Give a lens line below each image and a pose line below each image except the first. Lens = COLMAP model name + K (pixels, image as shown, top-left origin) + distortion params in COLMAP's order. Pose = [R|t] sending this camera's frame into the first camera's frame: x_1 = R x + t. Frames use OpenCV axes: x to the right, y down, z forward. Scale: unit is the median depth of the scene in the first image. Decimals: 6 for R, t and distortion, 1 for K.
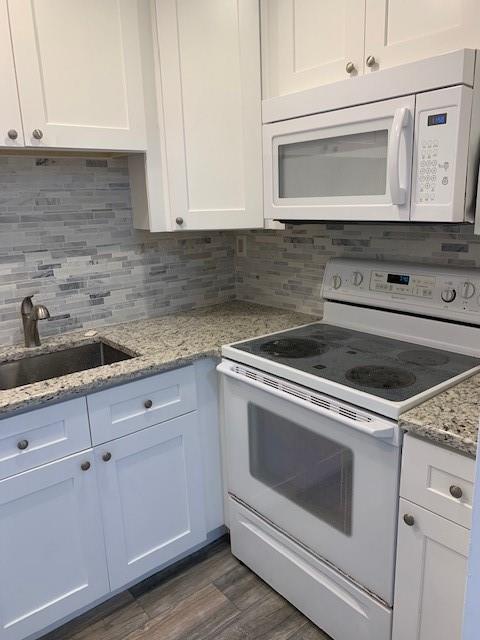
lens RADIAL K [[489.7, 0, 240.0], [0, 489.7, 320.0], [0, 0, 1]] dist [0.063203, -0.118481]
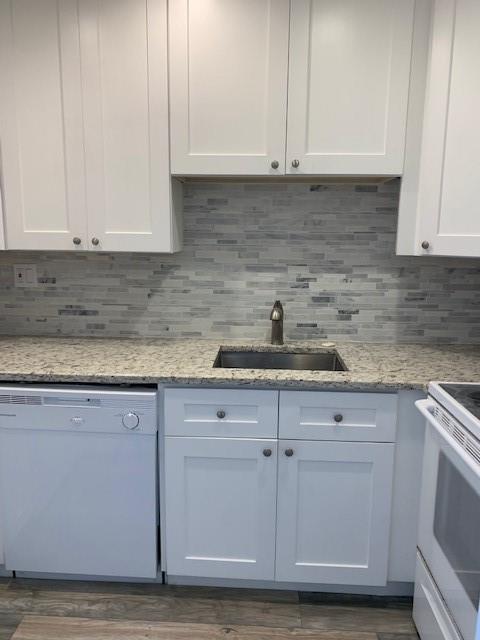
lens RADIAL K [[489.7, 0, 240.0], [0, 489.7, 320.0], [0, 0, 1]] dist [0.063203, -0.118481]
pose [[0.725052, 0.152768, -0.671537, 0.273527], [-0.197704, 0.980215, 0.009530, 0.002464], [0.659707, 0.125856, 0.740910, 0.074986]]
